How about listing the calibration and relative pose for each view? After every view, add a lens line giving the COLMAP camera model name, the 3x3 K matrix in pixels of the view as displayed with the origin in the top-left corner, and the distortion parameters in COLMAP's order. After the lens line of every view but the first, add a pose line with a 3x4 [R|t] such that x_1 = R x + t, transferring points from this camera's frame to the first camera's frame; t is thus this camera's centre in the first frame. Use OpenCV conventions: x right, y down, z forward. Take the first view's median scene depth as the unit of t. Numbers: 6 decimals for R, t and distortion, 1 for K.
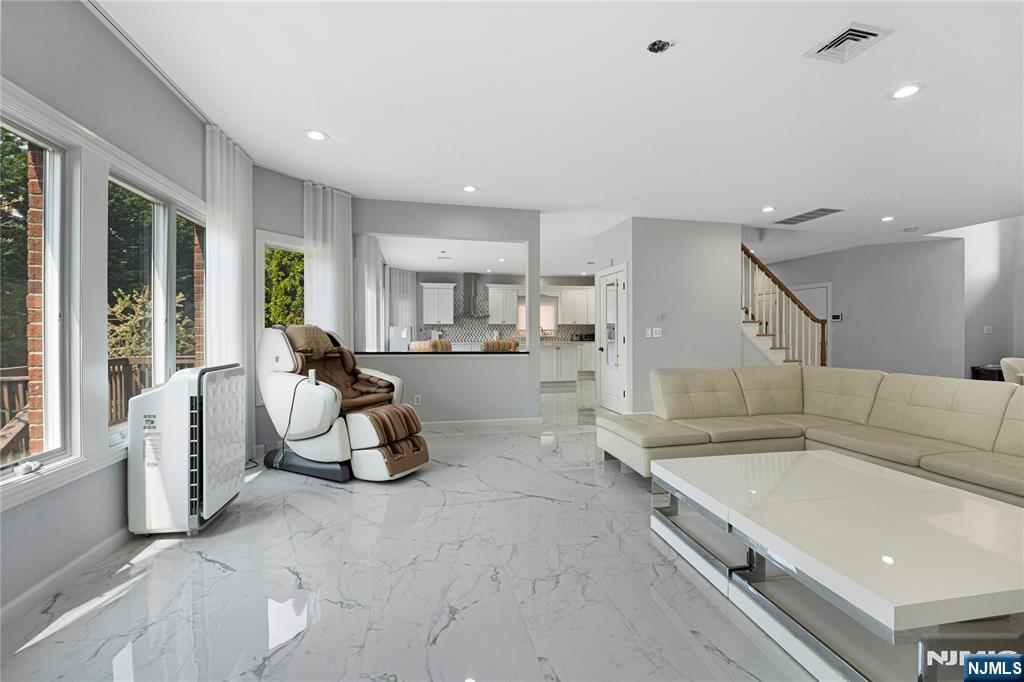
lens RADIAL K [[431.7, 0, 518.4], [0, 431.7, 330.7], [0, 0, 1]] dist [-0.001802, -0.000175]
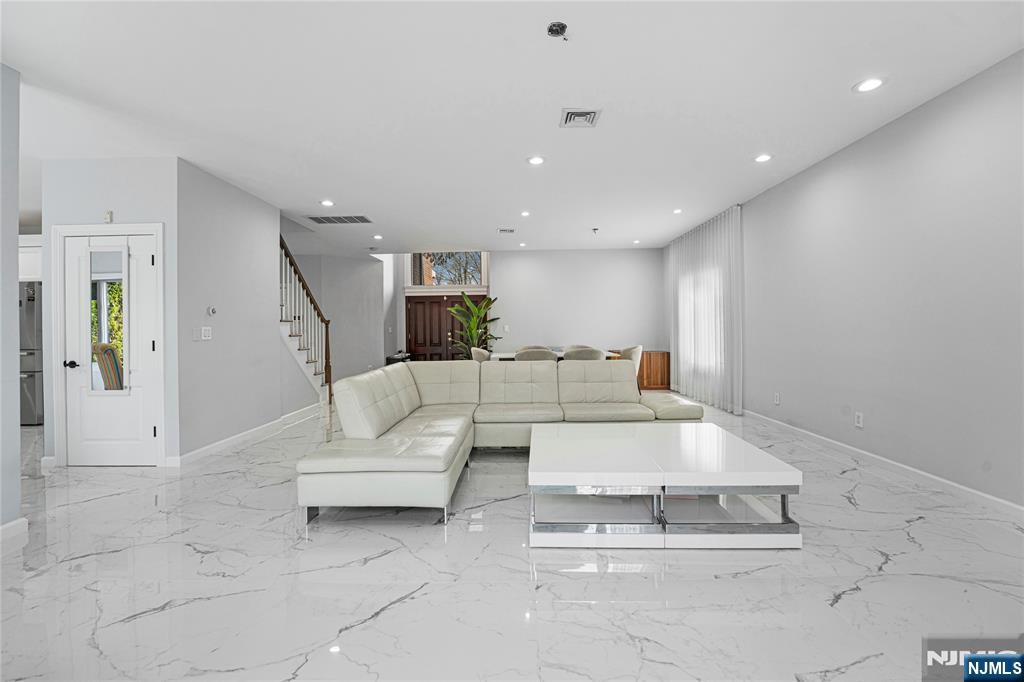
lens RADIAL K [[444.8, 0, 506.9], [0, 444.8, 331.3], [0, 0, 1]] dist [-0.020348, 0.000103]
pose [[0.239401, -0.003385, 0.970915, -0.379304], [0.010086, 0.999949, 0.000999, 0.006857], [-0.970868, 0.009554, 0.239423, 0.529681]]
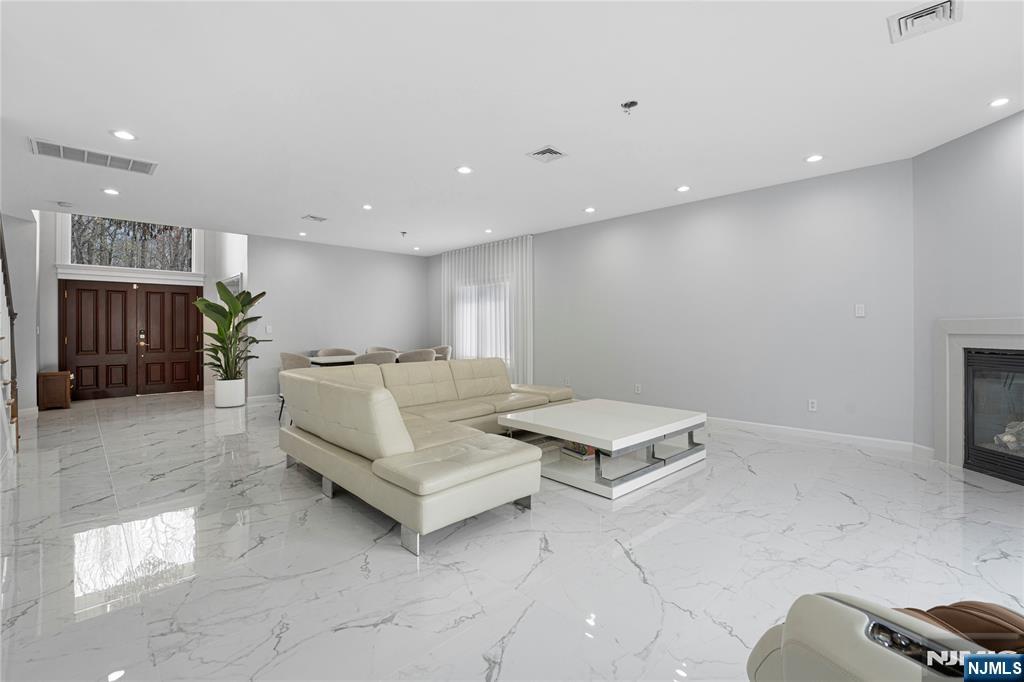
lens RADIAL K [[448.4, 0, 510.8], [0, 448.4, 343.7], [0, 0, 1]] dist [-0.019884, 0.000836]
pose [[-0.529256, -0.022493, 0.848164, -0.353537], [0.003487, 0.999582, 0.028684, 0.004332], [-0.848455, 0.018139, -0.528957, 1.191351]]
